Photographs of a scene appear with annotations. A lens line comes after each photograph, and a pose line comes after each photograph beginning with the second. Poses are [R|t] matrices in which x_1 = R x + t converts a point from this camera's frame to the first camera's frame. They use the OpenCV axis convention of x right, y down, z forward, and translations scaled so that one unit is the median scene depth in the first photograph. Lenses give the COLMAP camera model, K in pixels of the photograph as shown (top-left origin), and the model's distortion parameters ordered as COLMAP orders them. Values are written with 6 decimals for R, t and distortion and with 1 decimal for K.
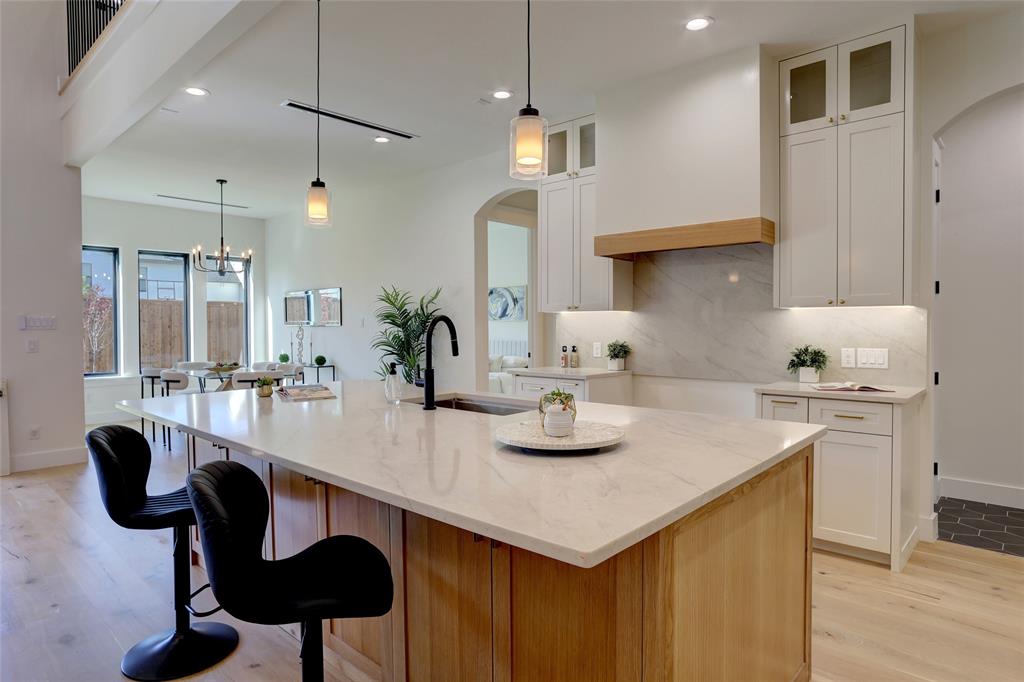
lens RADIAL K [[585.2, 0, 515.2], [0, 585.2, 341.5], [0, 0, 1]] dist [0.006559, 0.001672]
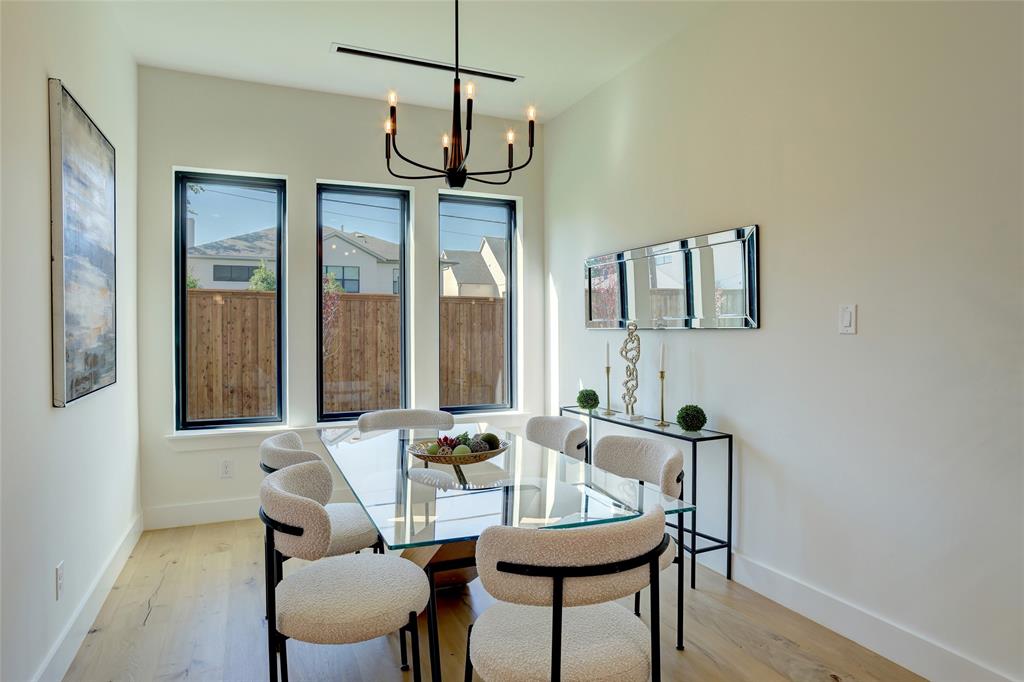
lens RADIAL K [[585.2, 0, 510.0], [0, 585.2, 337.1], [0, 0, 1]] dist [0.006559, 0.001672]
pose [[0.918301, -0.004997, -0.395852, -0.277640], [0.001887, 0.999964, -0.008246, -0.018007], [0.395879, 0.006825, 0.918277, 0.568251]]
